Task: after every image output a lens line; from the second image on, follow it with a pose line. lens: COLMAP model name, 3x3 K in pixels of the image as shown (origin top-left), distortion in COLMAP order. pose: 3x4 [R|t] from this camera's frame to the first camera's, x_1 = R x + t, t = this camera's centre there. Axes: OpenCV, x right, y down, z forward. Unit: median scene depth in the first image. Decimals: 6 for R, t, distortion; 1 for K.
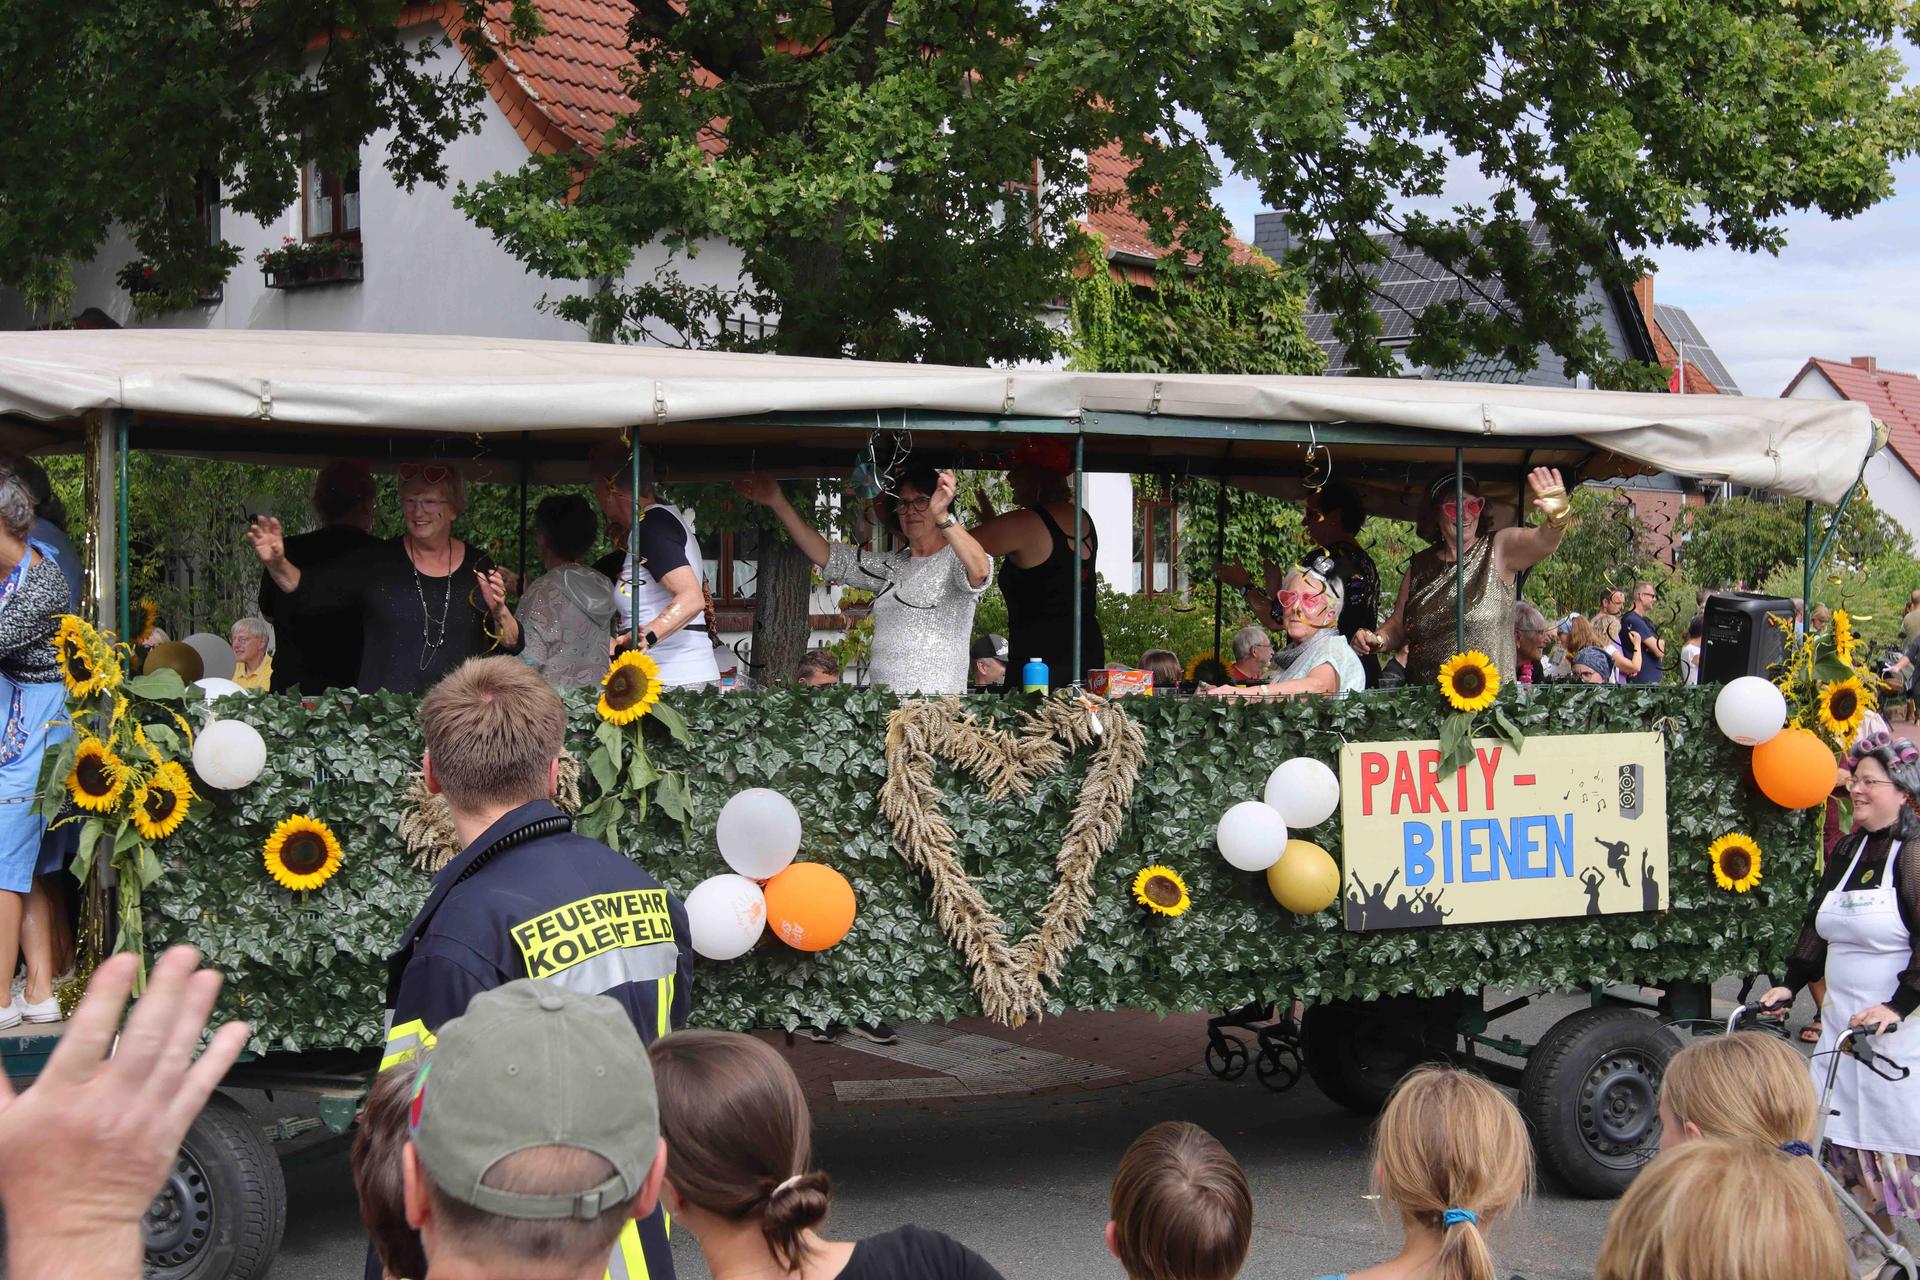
lens RADIAL K [[2449.7, 0, 986.5], [0, 2449.7, 640.1], [0, 0, 1]] dist [0.059006, 0.049785]
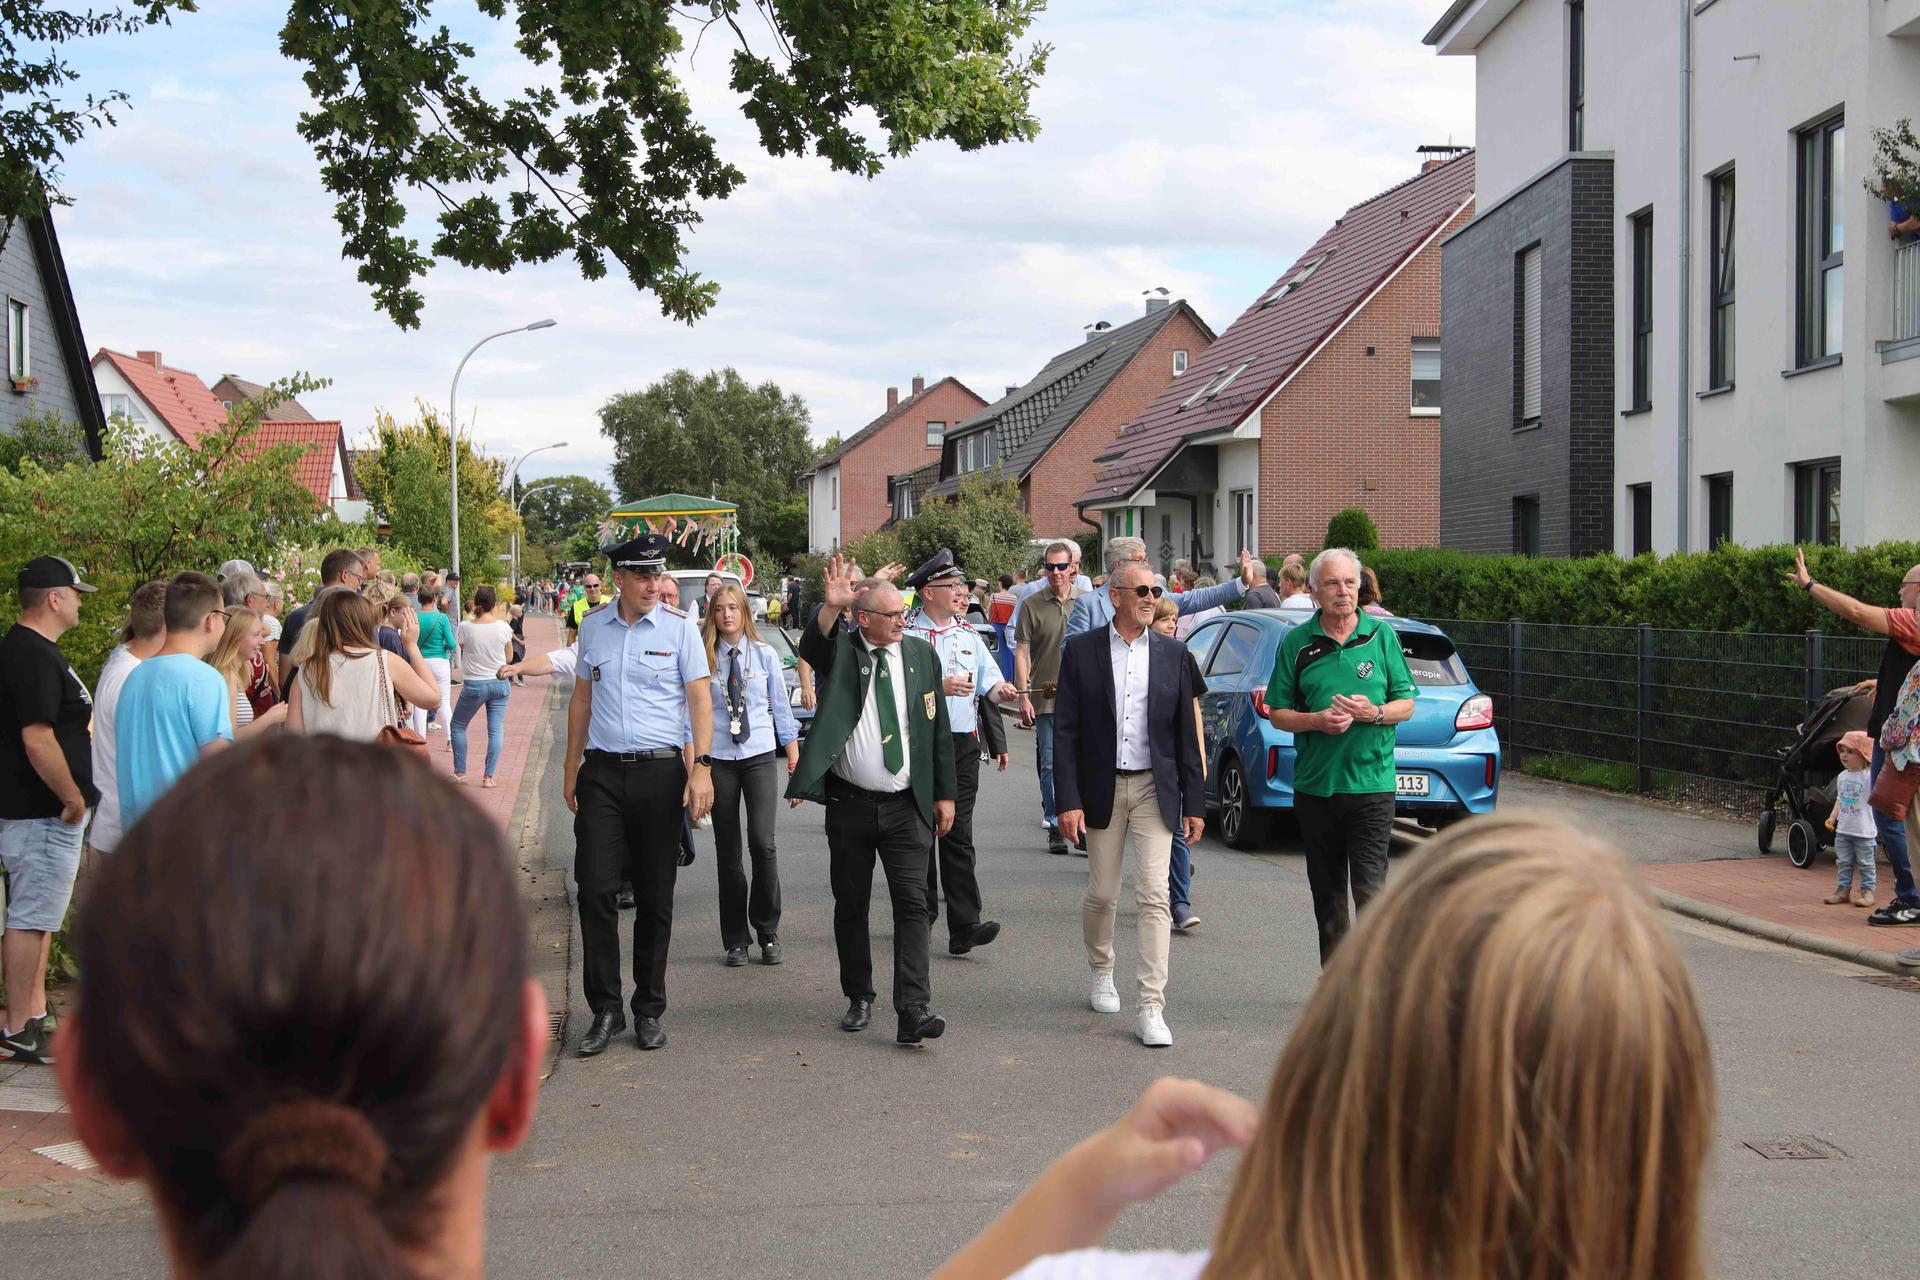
lens RADIAL K [[2531.1, 0, 956.1], [0, 2531.1, 619.5], [0, 0, 1]] dist [0.046372, 0.002858]
pose [[0.764880, -0.006674, 0.644139, -0.273855], [0.016065, 0.999833, -0.008717, 0.026180], [-0.643973, 0.017016, 0.764859, 0.192801]]
